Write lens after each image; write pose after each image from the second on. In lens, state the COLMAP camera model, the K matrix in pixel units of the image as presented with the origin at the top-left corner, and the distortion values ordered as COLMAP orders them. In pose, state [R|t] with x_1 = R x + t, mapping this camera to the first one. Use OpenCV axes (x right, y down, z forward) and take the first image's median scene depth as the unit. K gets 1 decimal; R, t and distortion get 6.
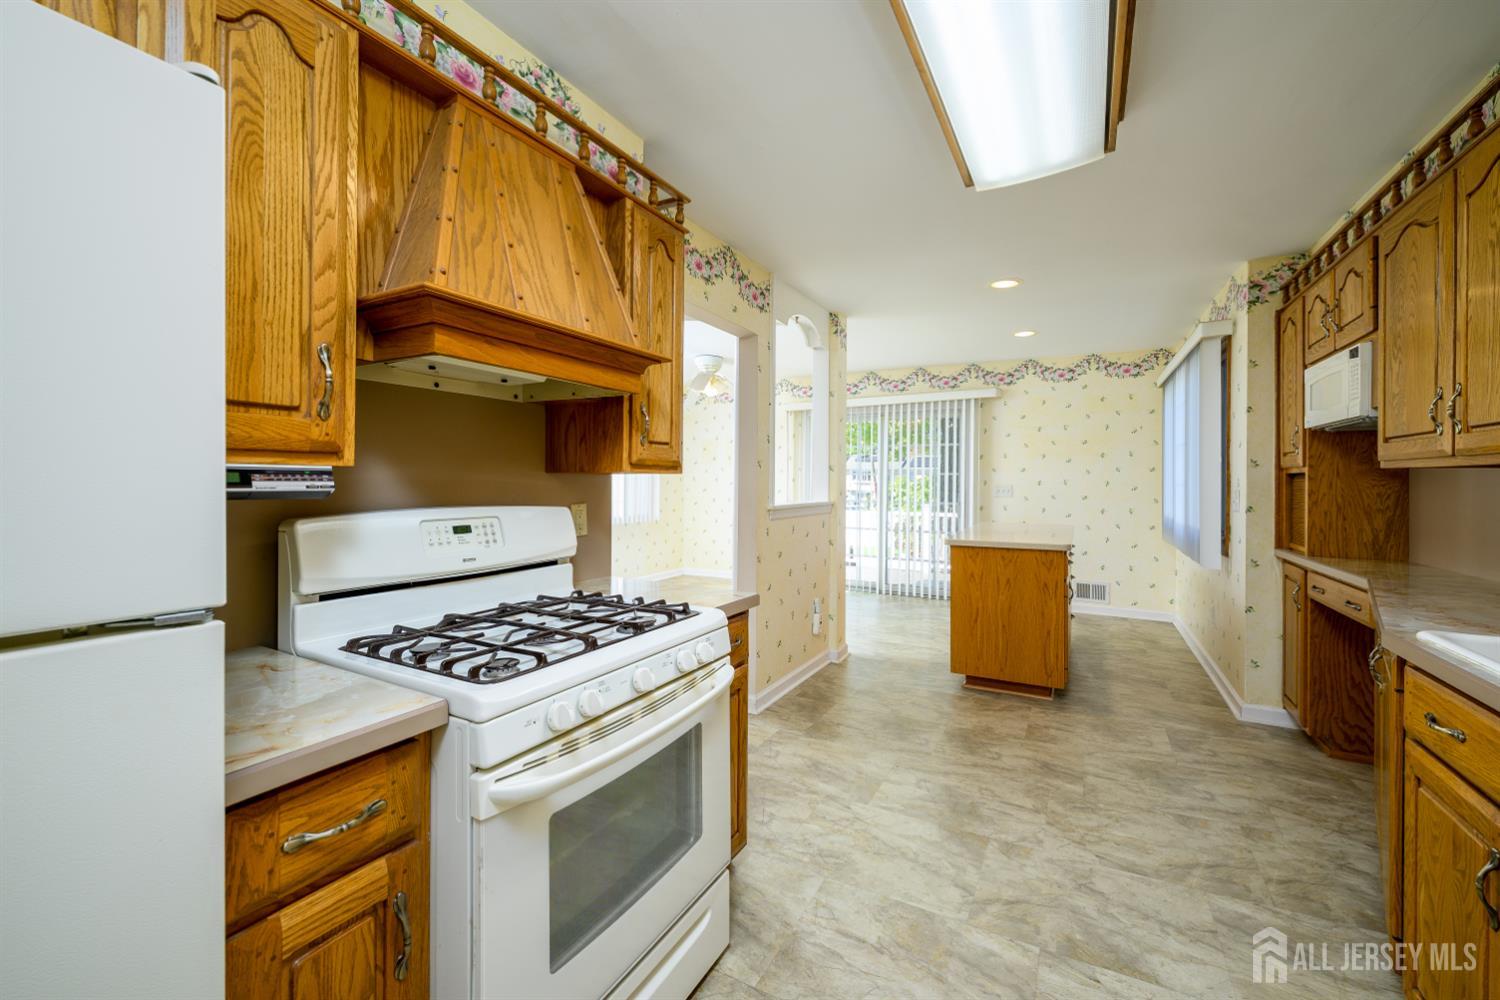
lens RADIAL K [[602.9, 0, 755.4], [0, 602.9, 480.1], [0, 0, 1]] dist [-0.000810, -0.000320]
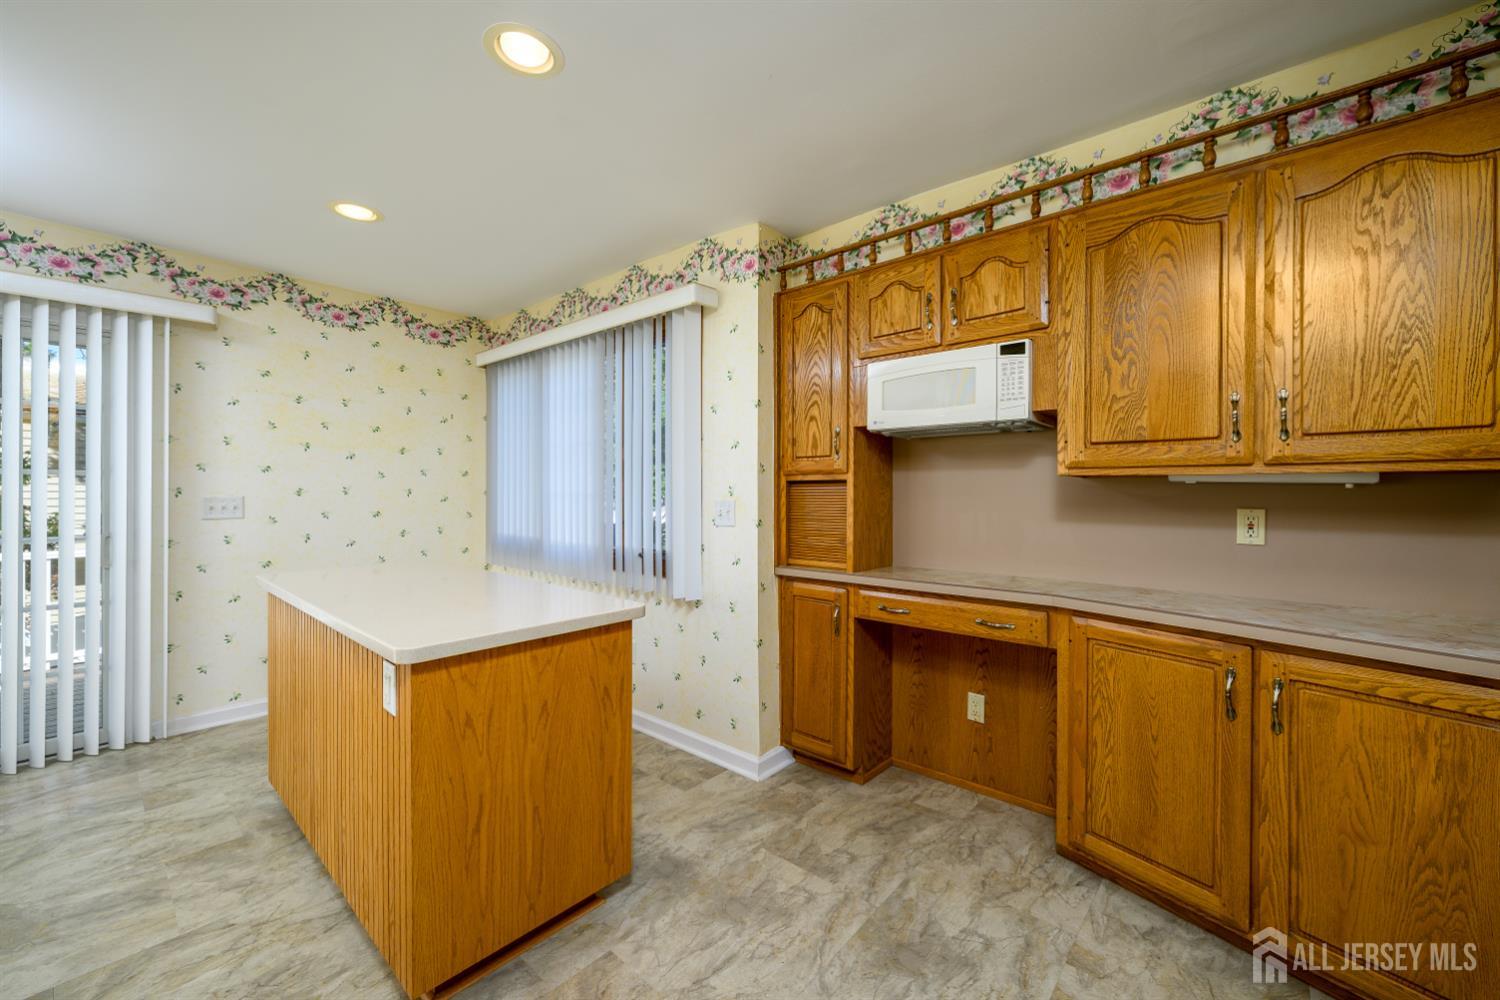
lens RADIAL K [[595.1, 0, 749.9], [0, 595.1, 494.5], [0, 0, 1]] dist [-0.000702, -0.000156]
pose [[0.222282, -0.007821, 0.974951, 0.016335], [-0.001948, 0.999962, 0.008466, 0.002095], [-0.974980, -0.003781, 0.222259, 0.843750]]
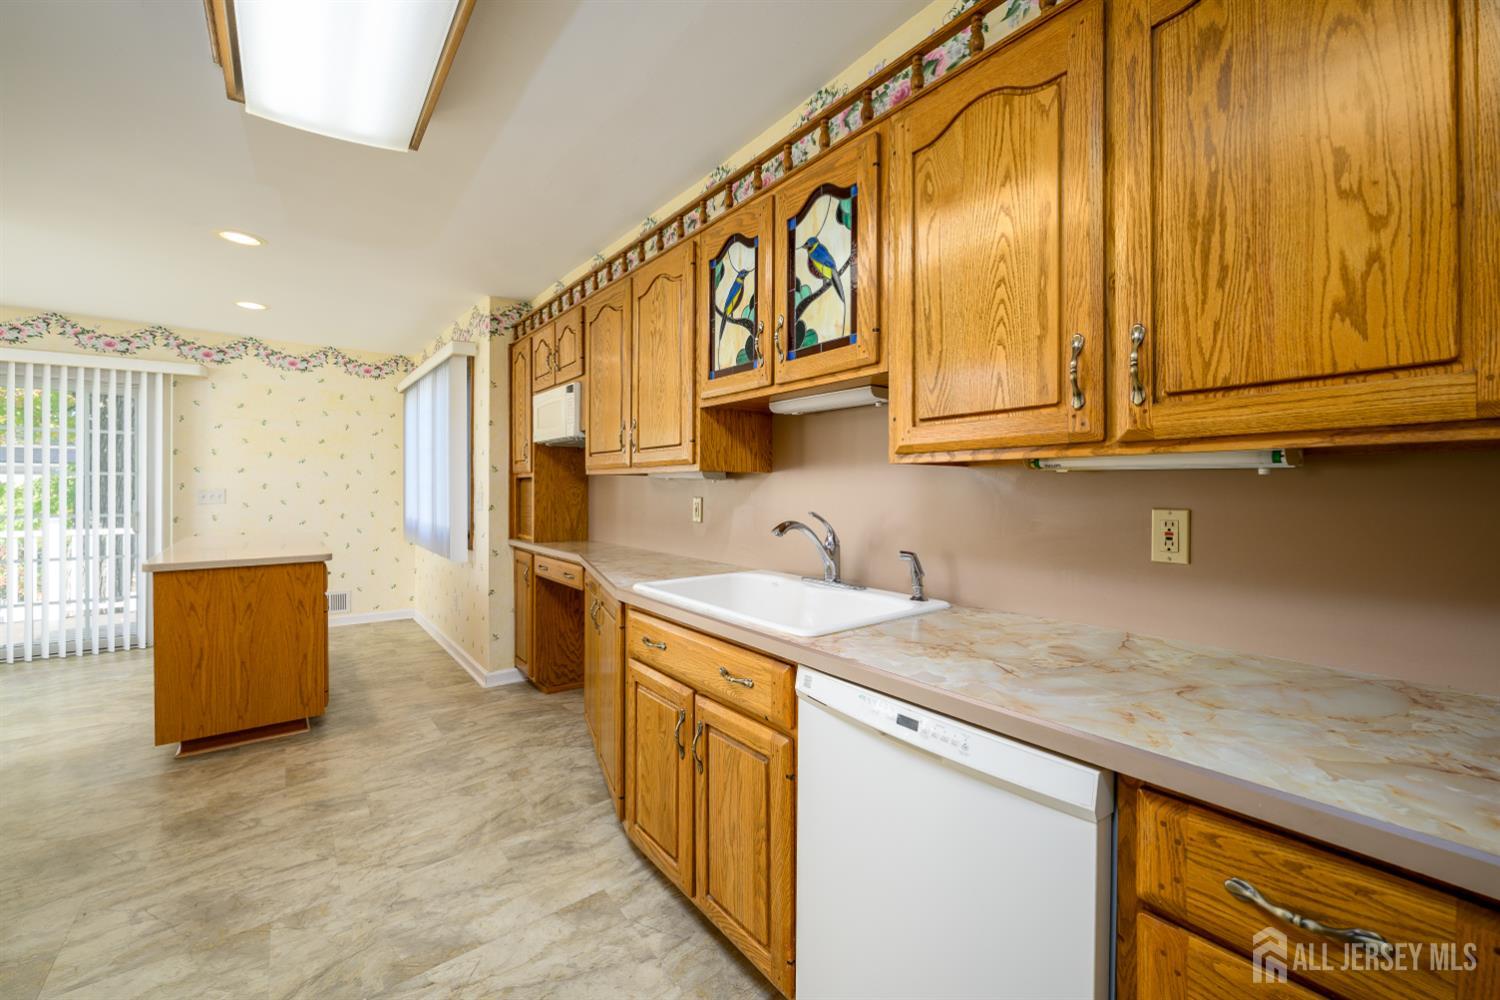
lens RADIAL K [[606.1, 0, 752.5], [0, 606.1, 490.9], [0, 0, 1]] dist [-0.000485, 0.000002]
pose [[0.401293, -0.009716, 0.915898, -0.063309], [-0.001955, 0.999932, 0.011464, 0.000980], [-0.915947, -0.006391, 0.401247, 0.055316]]
